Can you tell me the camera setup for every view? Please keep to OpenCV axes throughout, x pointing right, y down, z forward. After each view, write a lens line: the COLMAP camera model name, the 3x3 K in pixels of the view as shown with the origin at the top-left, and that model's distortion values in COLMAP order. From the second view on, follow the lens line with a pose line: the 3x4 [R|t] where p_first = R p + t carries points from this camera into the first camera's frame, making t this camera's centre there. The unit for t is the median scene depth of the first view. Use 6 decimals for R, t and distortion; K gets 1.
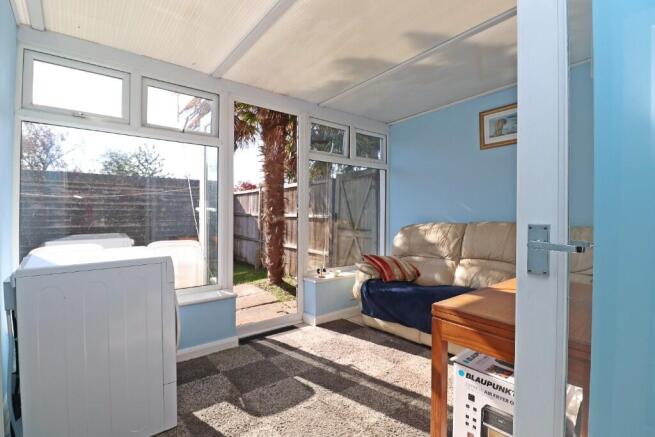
lens RADIAL K [[304.6, 0, 330.8], [0, 304.6, 207.6], [0, 0, 1]] dist [-0.019446, -0.000538]
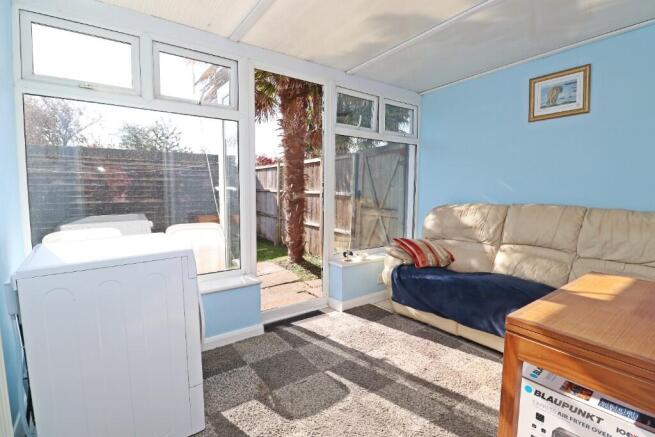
lens RADIAL K [[304.6, 0, 330.8], [0, 304.6, 207.6], [0, 0, 1]] dist [-0.019446, -0.000538]
pose [[0.998771, 0.006737, -0.049100, -0.043028], [-0.002498, 0.996302, 0.085881, -0.018155], [0.049497, -0.085653, 0.995095, 0.078970]]
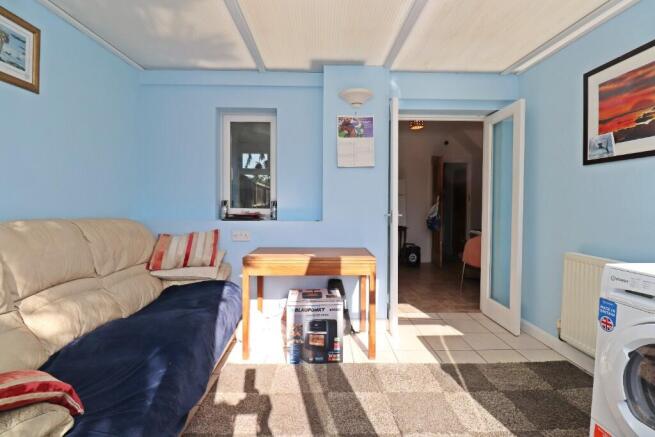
lens RADIAL K [[304.6, 0, 330.8], [0, 304.6, 207.6], [0, 0, 1]] dist [-0.019446, -0.000538]
pose [[-0.789644, -0.012259, 0.613442, -0.232627], [-0.014444, 0.999895, 0.001390, 0.015531], [-0.613395, -0.007762, -0.789738, 1.088333]]
